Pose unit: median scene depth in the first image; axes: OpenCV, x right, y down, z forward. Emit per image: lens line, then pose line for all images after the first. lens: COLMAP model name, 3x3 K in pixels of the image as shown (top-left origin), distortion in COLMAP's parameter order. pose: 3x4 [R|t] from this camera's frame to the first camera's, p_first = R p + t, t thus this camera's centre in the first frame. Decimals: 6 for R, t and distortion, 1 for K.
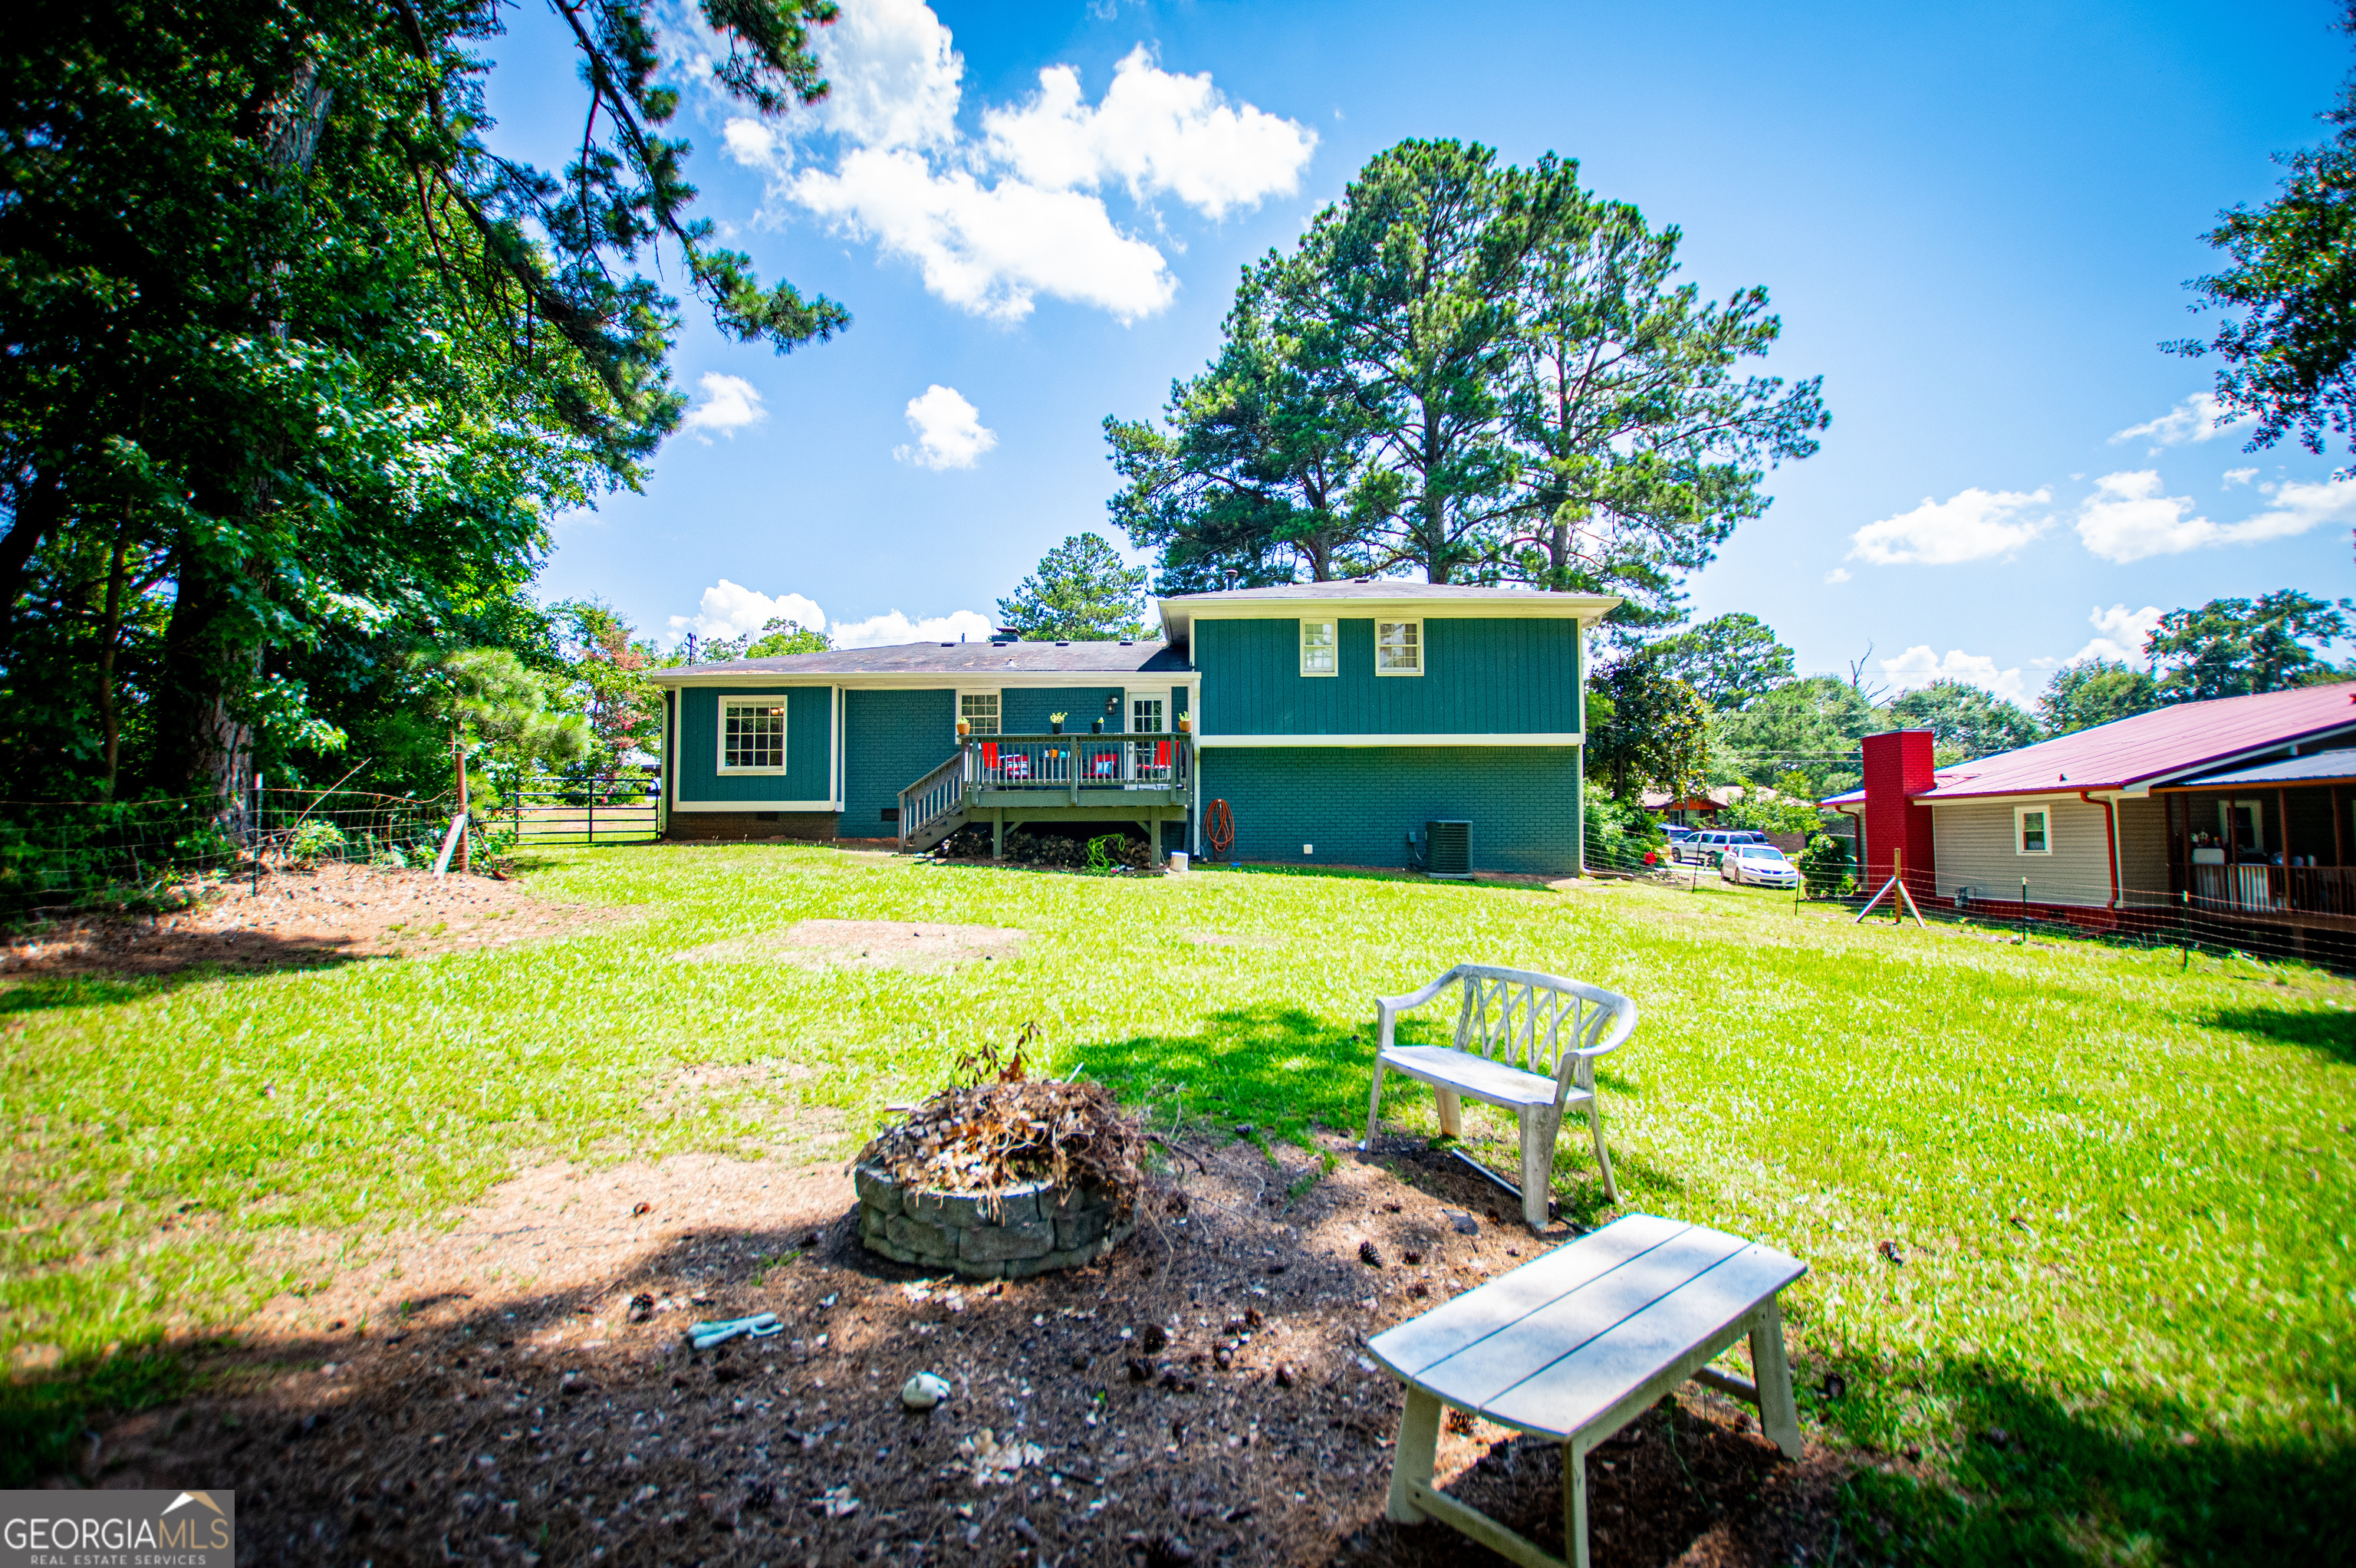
lens RADIAL K [[1038.1, 0, 1178.0], [0, 1038.1, 784.0], [0, 0, 1]] dist [-0.024073, 0.000792]
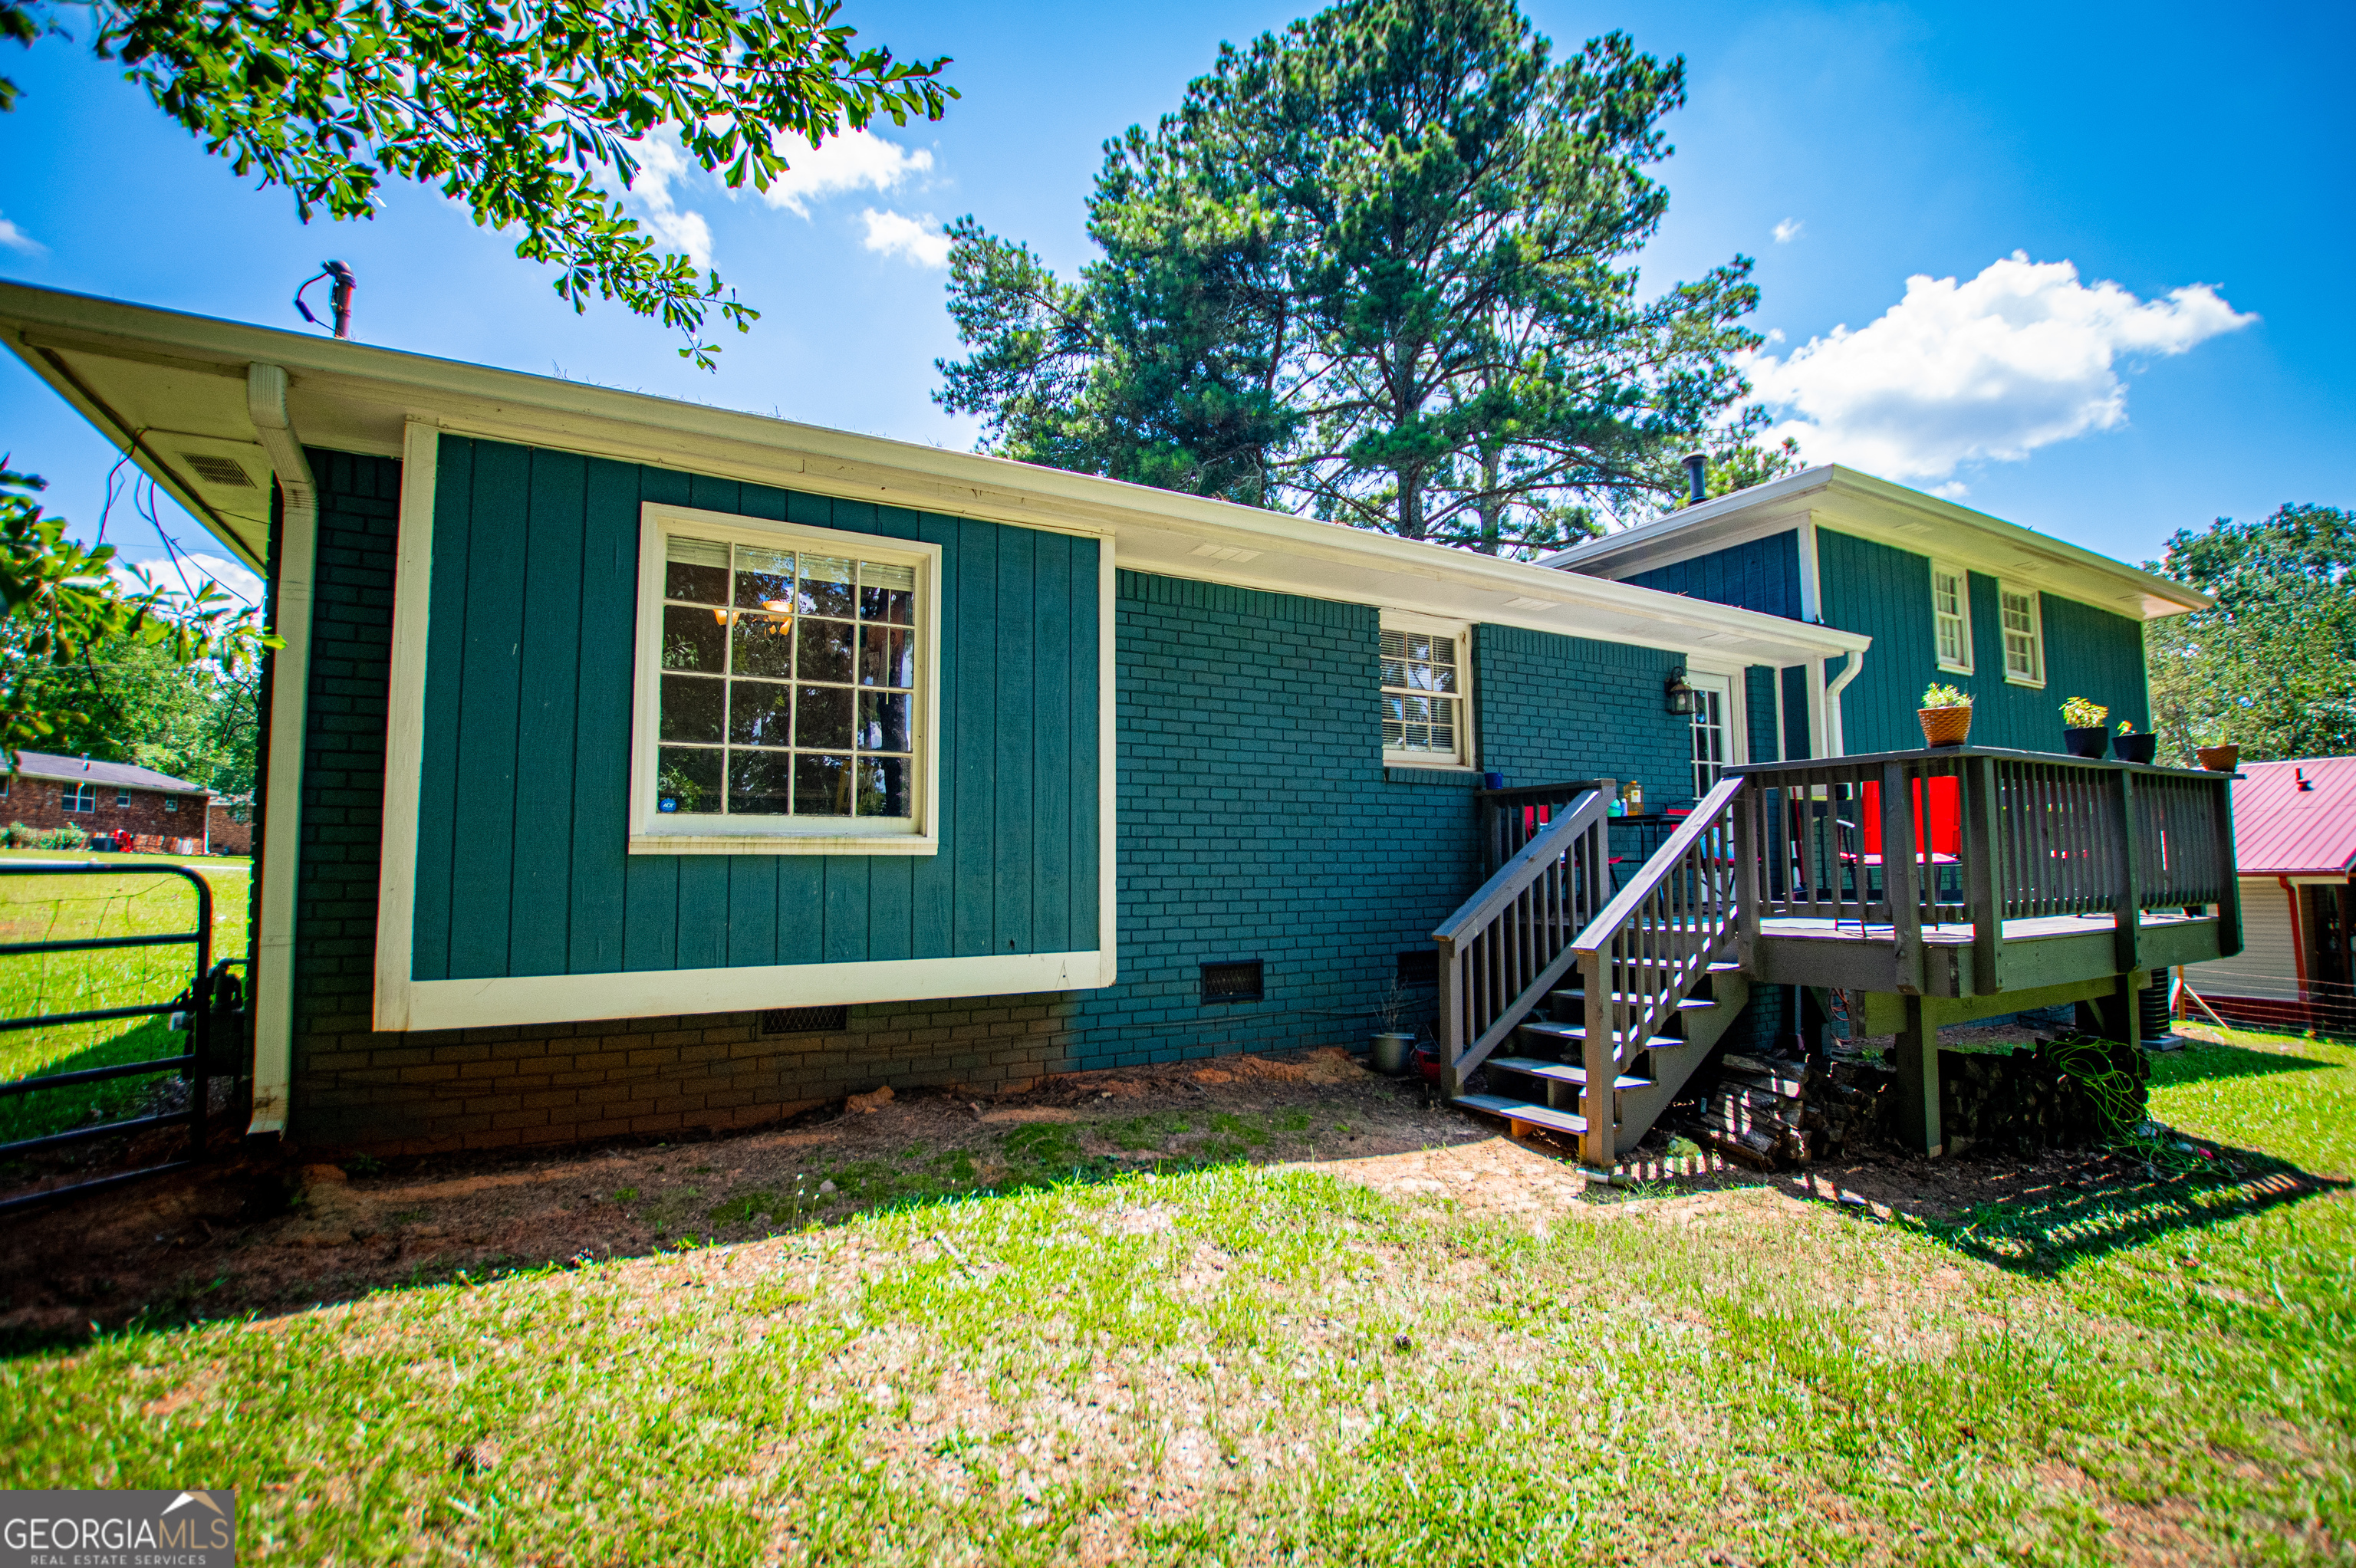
lens RADIAL K [[1038.1, 0, 1178.0], [0, 1038.1, 784.0], [0, 0, 1]] dist [-0.024073, 0.000792]
pose [[0.854903, 0.040073, 0.517237, -0.304399], [-0.026299, 0.999078, -0.033935, -0.012653], [-0.518120, 0.015409, 0.855169, 0.496823]]
